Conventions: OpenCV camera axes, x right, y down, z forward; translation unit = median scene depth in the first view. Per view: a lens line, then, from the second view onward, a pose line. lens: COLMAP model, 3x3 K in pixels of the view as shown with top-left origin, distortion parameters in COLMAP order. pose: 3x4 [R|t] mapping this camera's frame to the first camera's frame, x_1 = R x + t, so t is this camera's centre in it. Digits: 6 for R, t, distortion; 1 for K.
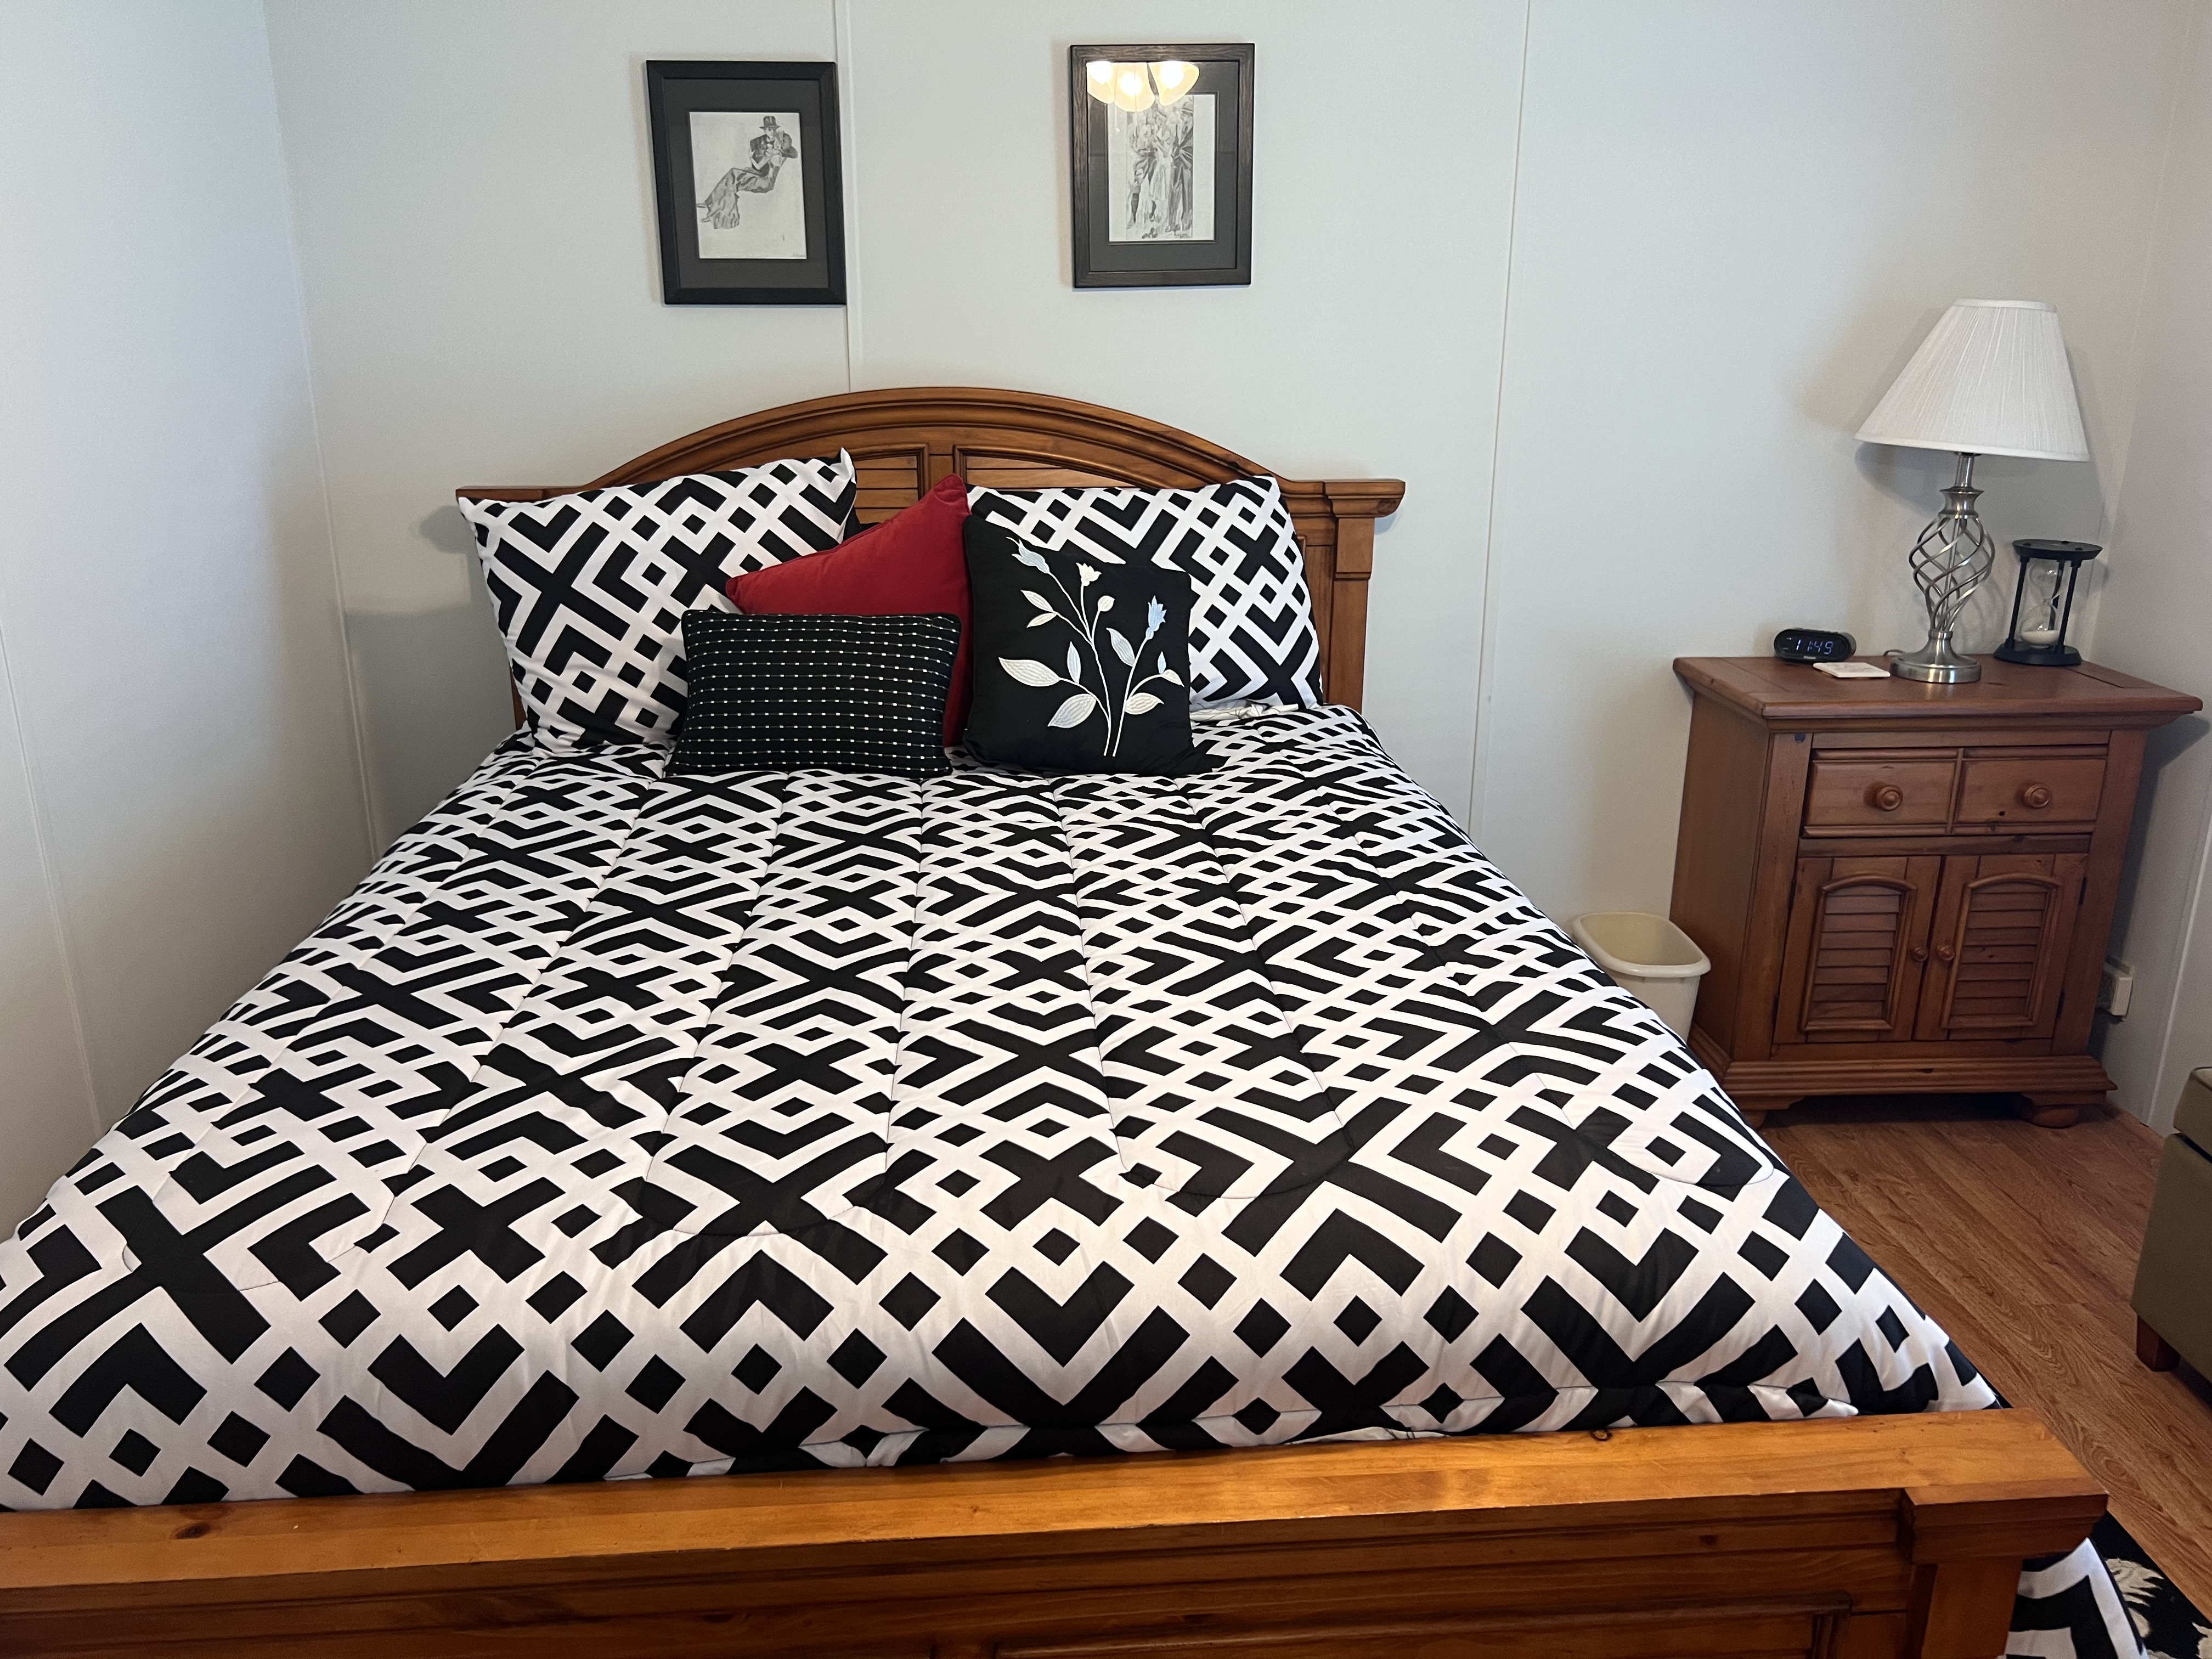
lens RADIAL K [[1660.9, 0, 1109.0], [0, 1660.9, 846.1], [0, 0, 1]] dist [0.046636, -0.052417]
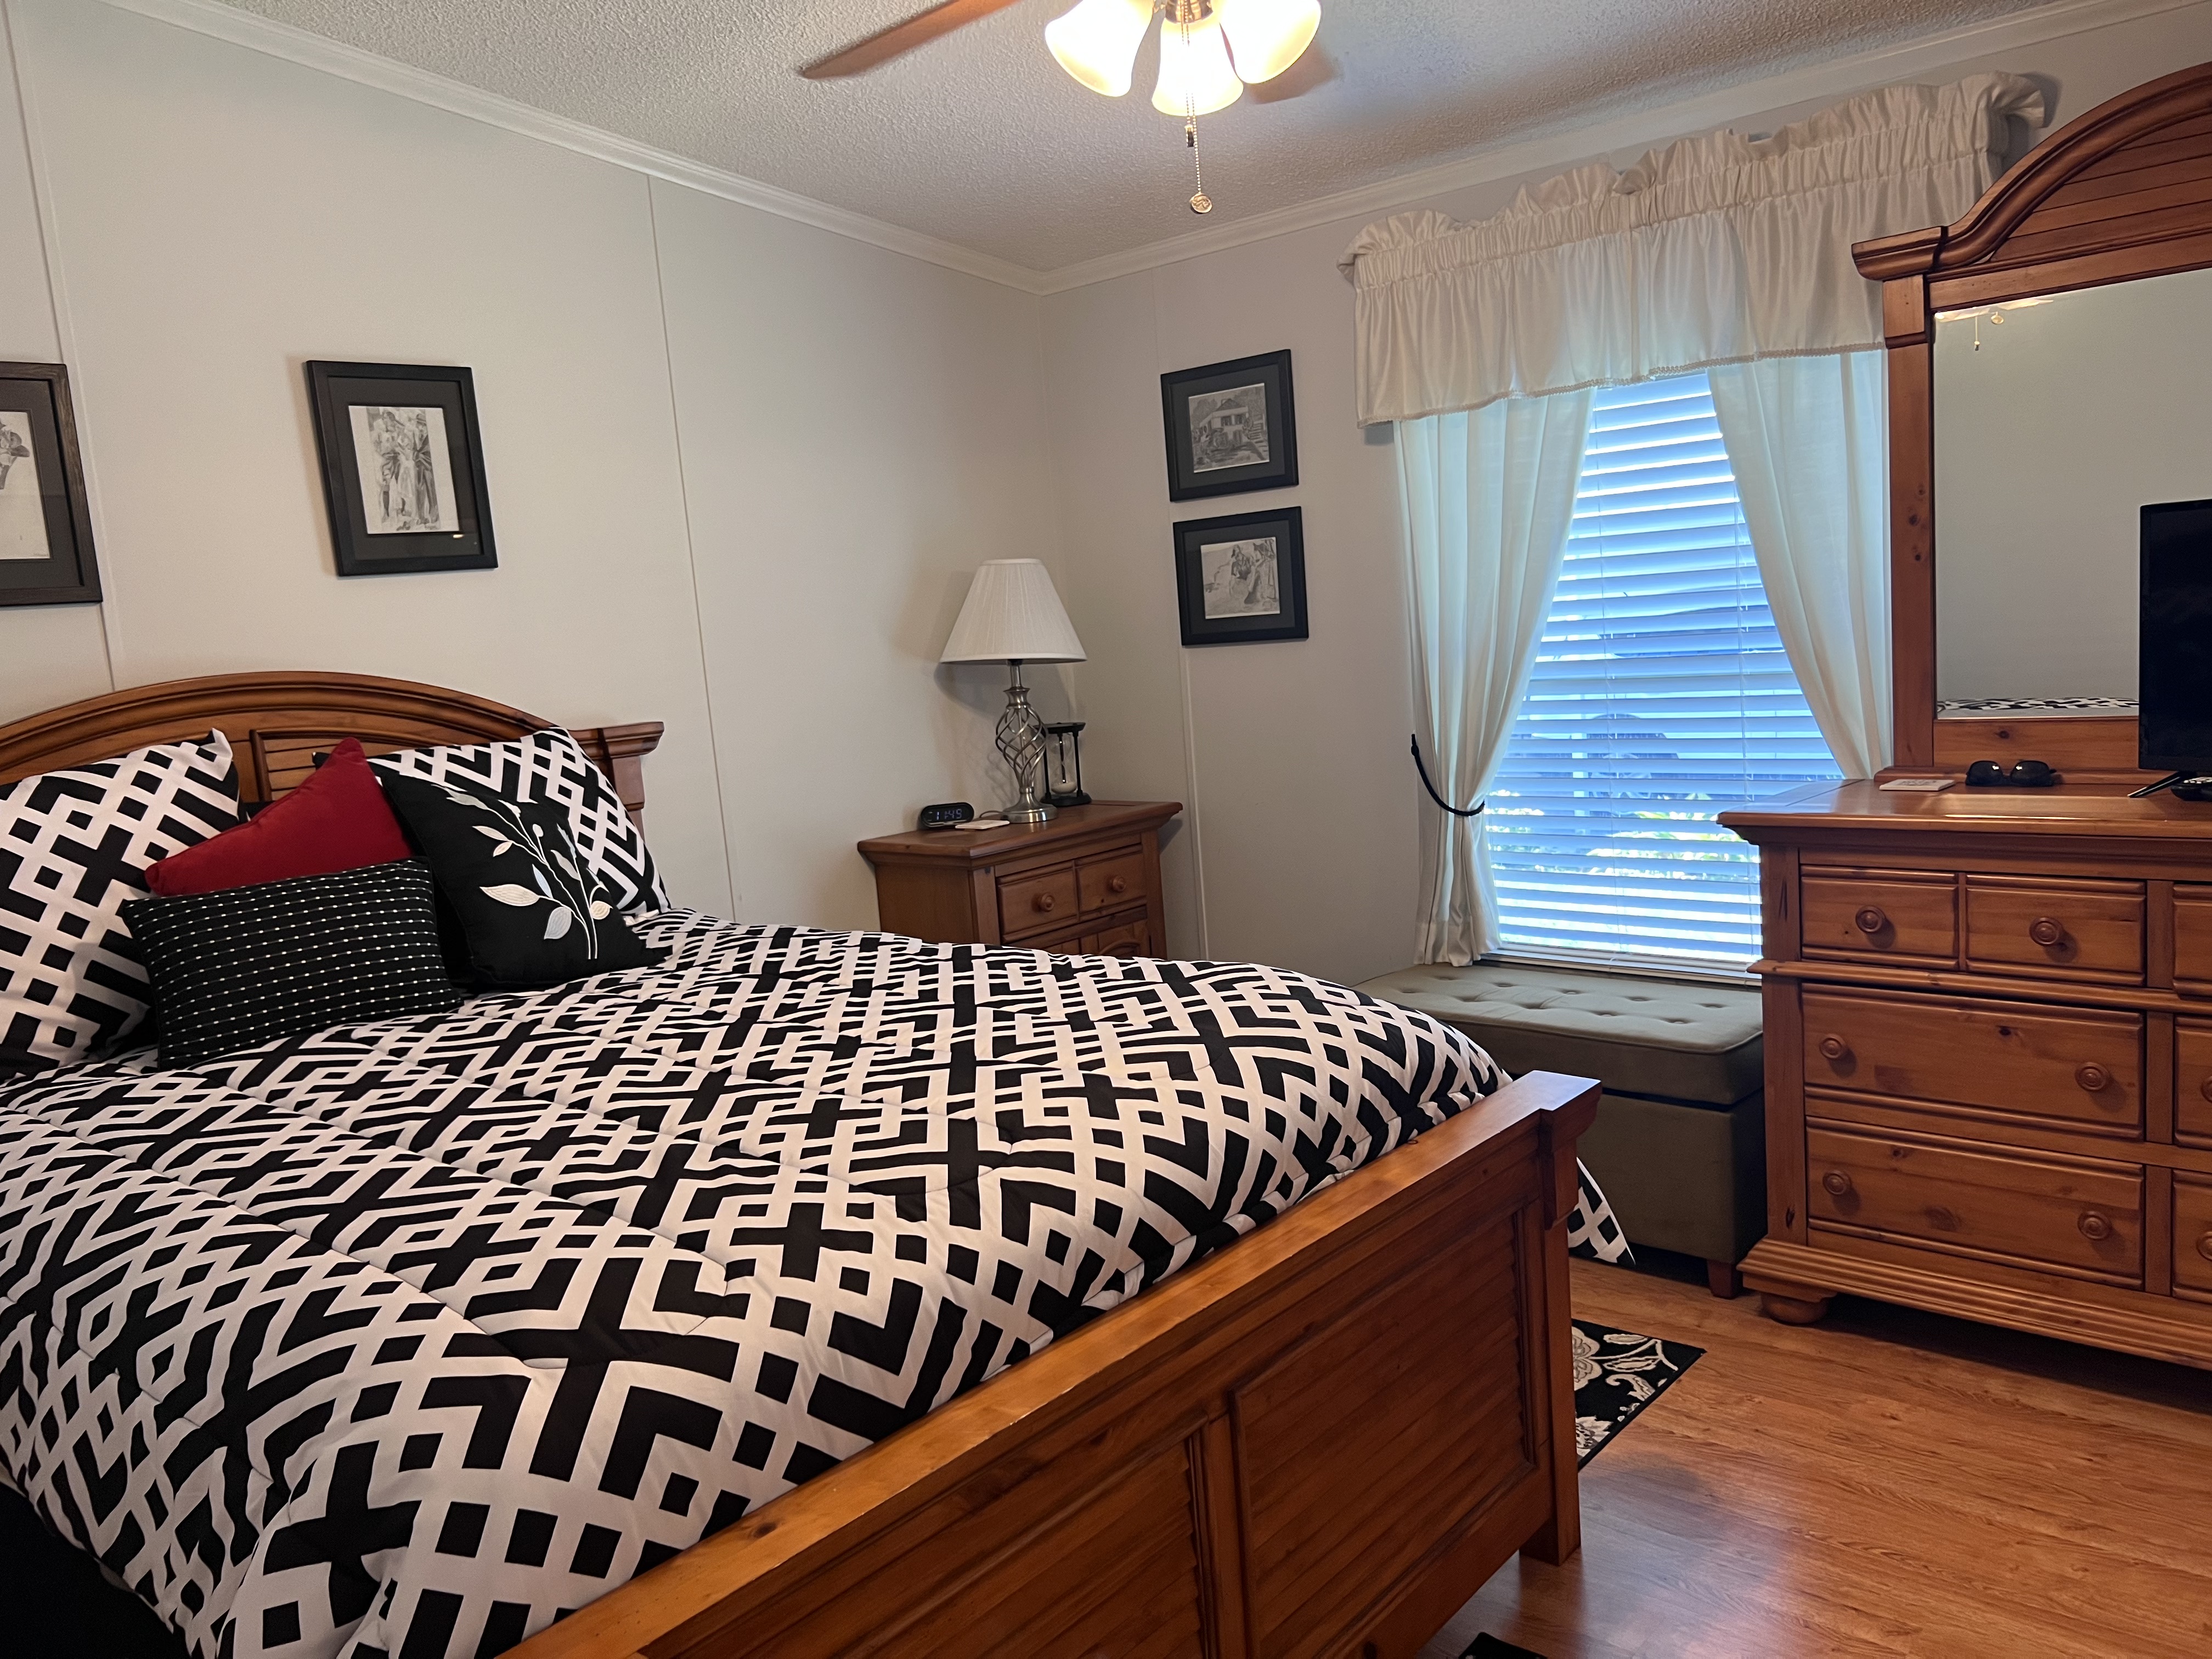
lens RADIAL K [[1635.1, 0, 1113.6], [0, 1635.1, 822.6], [0, 0, 1]] dist [0.112326, -0.162512]
pose [[0.711206, -0.147194, 0.687401, -0.472433], [0.288683, 0.952733, -0.094671, 0.059605], [-0.640975, 0.265771, 0.720081, -0.026615]]
